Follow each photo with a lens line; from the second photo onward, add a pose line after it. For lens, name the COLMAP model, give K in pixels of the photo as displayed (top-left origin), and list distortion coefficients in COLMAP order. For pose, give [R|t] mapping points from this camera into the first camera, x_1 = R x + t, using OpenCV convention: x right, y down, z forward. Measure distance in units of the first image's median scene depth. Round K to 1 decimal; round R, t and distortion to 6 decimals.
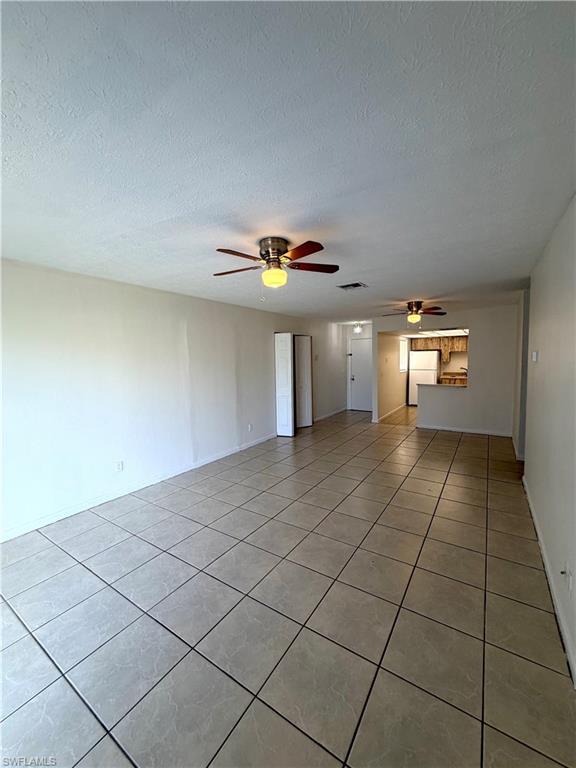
lens RADIAL K [[305.1, 0, 290.3], [0, 305.1, 385.0], [0, 0, 1]] dist [0.002226, 0.000148]
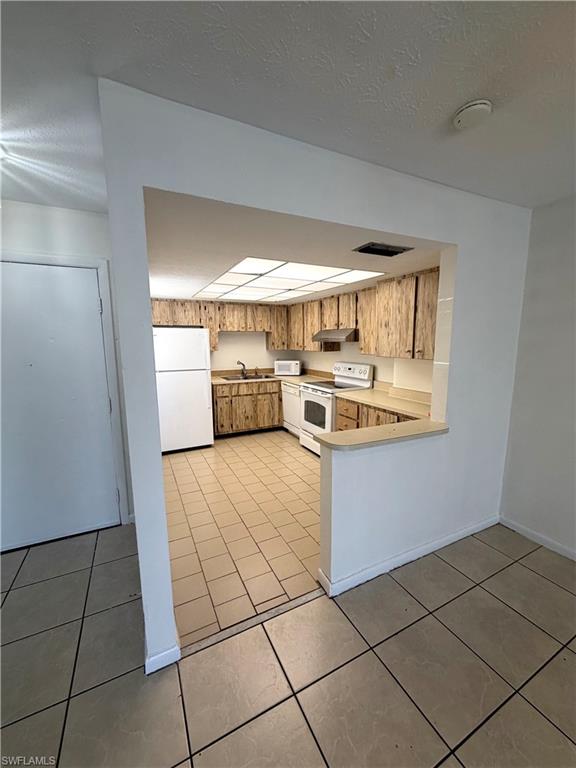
lens RADIAL K [[305.1, 0, 290.3], [0, 305.1, 385.6], [0, 0, 1]] dist [0.002226, 0.000148]
pose [[0.504656, -0.110879, 0.856171, 0.130651], [0.079226, 0.993481, 0.081963, -0.050531], [-0.859678, 0.026468, 0.510151, 0.630467]]
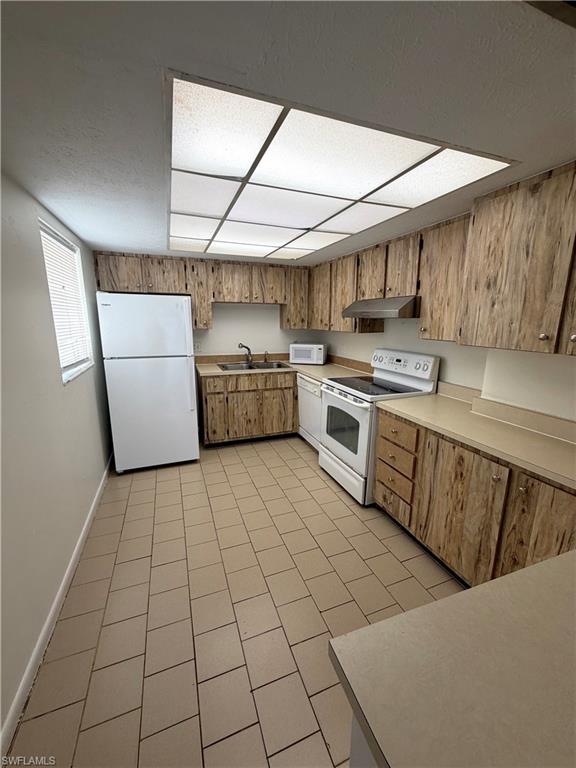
lens RADIAL K [[305.1, 0, 288.9], [0, 305.1, 382.0], [0, 0, 1]] dist [0.002226, 0.000148]
pose [[0.590349, -0.141286, 0.794686, 0.265021], [0.058859, 0.989475, 0.132193, -0.055810], [-0.804999, -0.031265, 0.592452, 0.694985]]
